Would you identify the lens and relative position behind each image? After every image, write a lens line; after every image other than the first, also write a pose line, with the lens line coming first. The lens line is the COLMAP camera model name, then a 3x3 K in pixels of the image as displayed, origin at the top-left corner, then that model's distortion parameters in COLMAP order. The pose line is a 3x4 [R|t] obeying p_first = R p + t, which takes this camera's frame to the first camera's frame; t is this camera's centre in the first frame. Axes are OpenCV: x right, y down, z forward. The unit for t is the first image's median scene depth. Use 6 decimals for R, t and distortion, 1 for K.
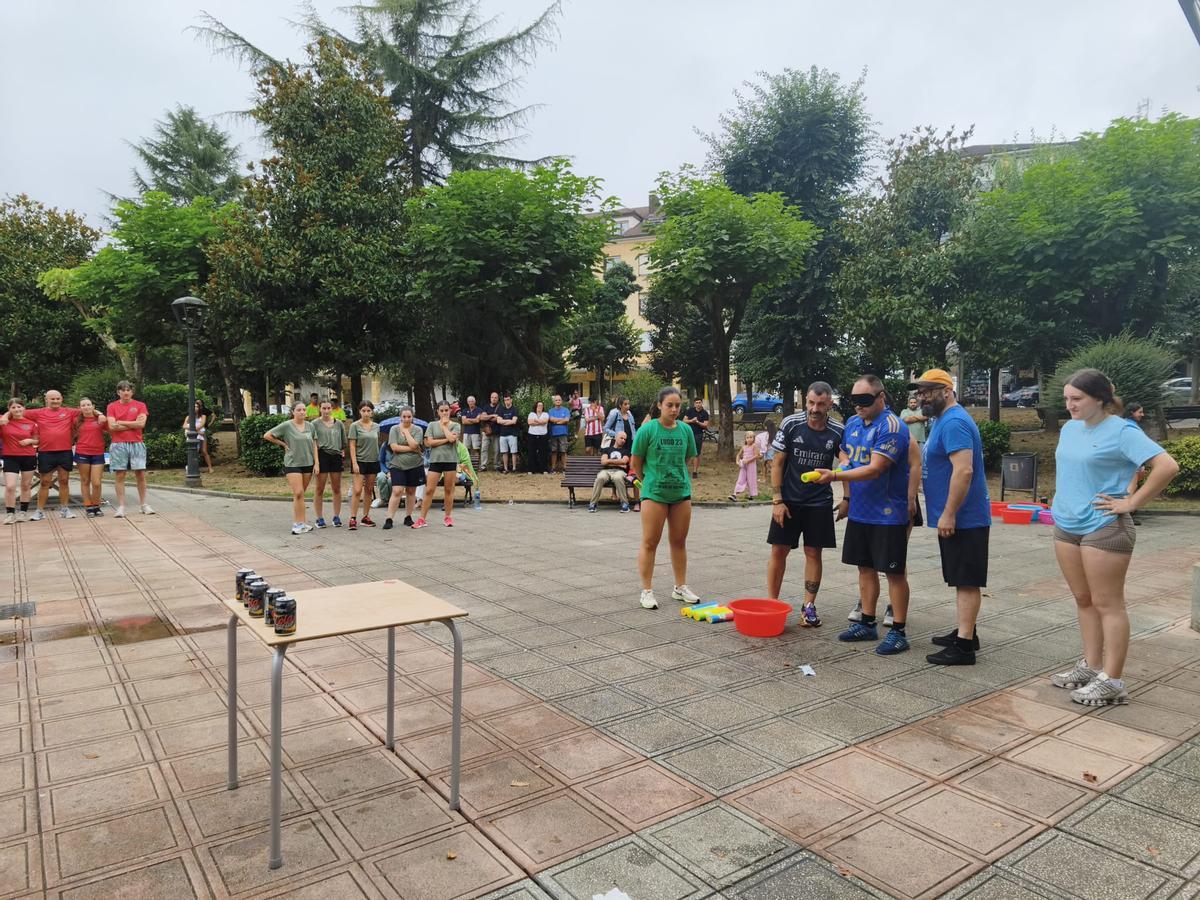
lens RADIAL K [[778.8, 0, 593.9], [0, 778.8, 449.9], [0, 0, 1]] dist [0.071269, -0.056894]
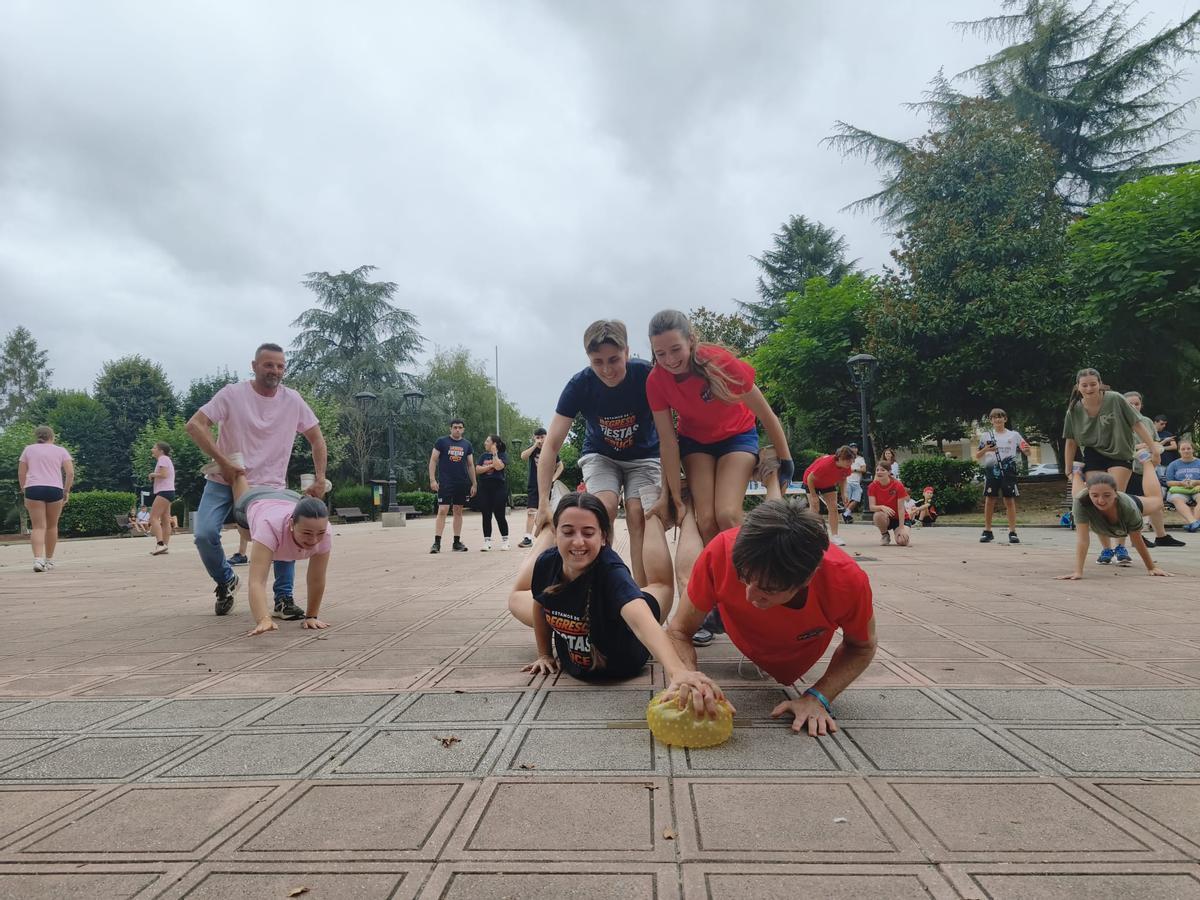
lens RADIAL K [[778.8, 0, 598.2], [0, 778.8, 452.6], [0, 0, 1]] dist [0.071269, -0.056894]
pose [[0.766626, -0.059945, -0.639289, -0.074838], [-0.001541, 0.995458, -0.095191, 0.048790], [0.642092, 0.073962, 0.763052, -0.083484]]
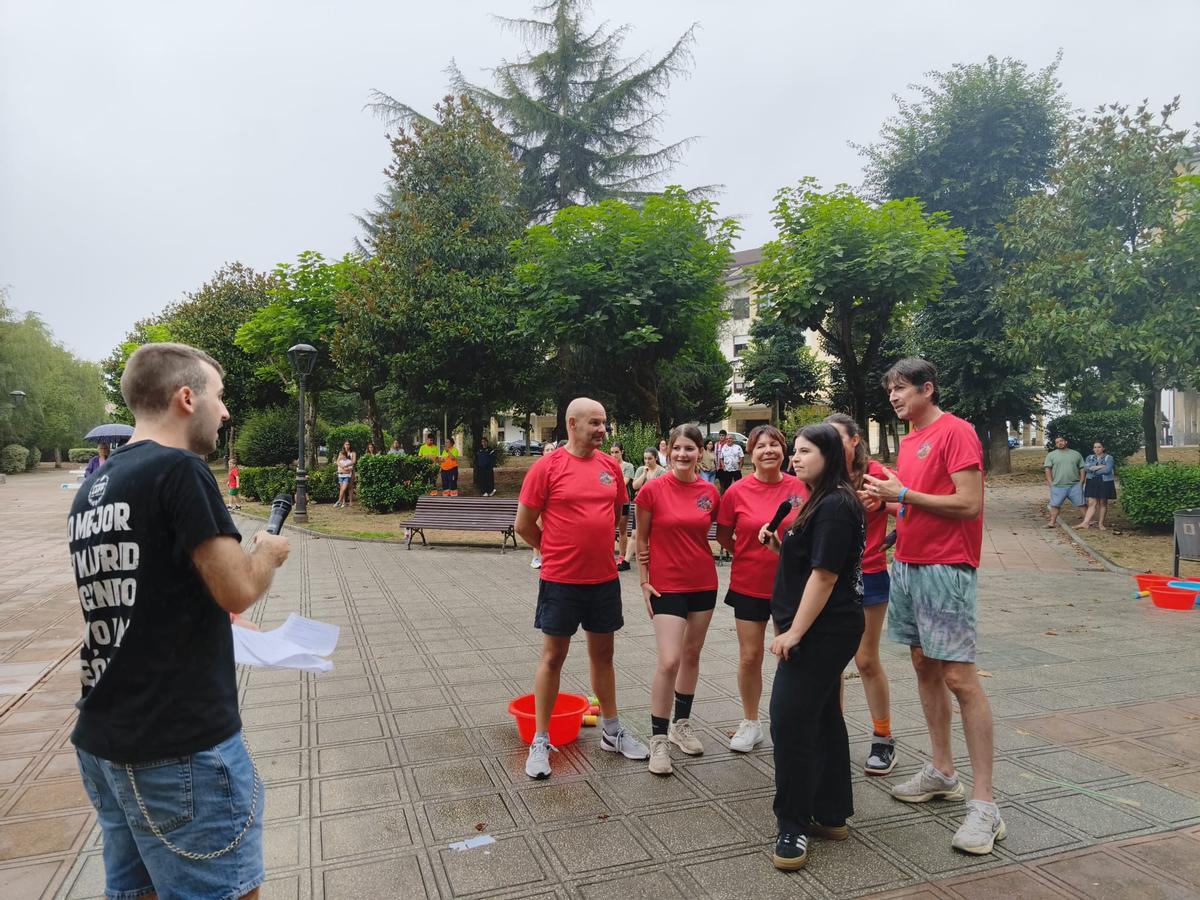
lens RADIAL K [[778.8, 0, 586.0], [0, 778.8, 438.7], [0, 0, 1]] dist [0.071269, -0.056894]
pose [[0.959910, -0.002690, -0.280296, 0.132286], [-0.014674, 0.998101, -0.059832, -0.006481], [0.279925, 0.061546, 0.958047, 0.085054]]
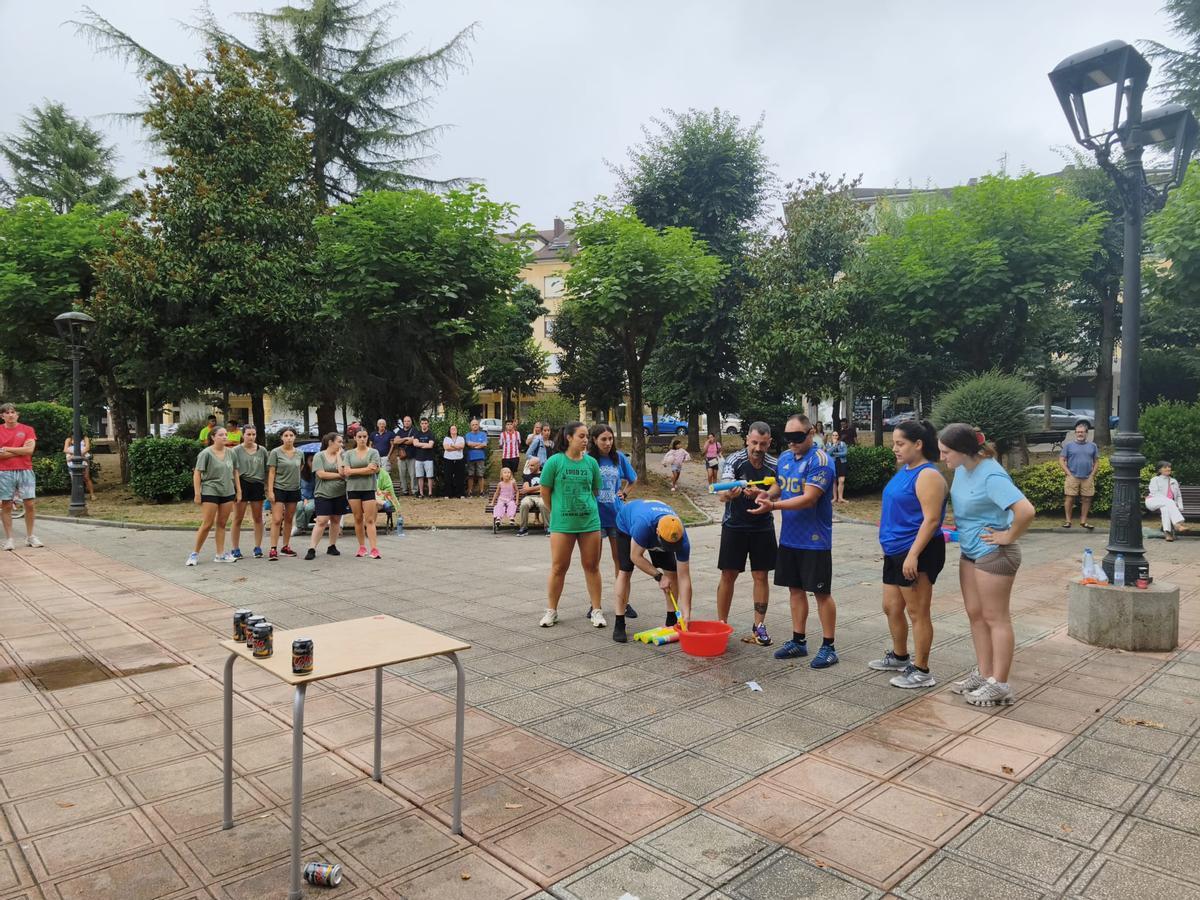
lens RADIAL K [[778.8, 0, 606.9], [0, 778.8, 458.0], [0, 0, 1]] dist [0.071269, -0.056894]
pose [[0.989860, 0.000607, 0.142044, -0.020409], [0.001627, 0.999877, -0.015607, -0.004473], [-0.142036, 0.015680, 0.989737, -0.012283]]
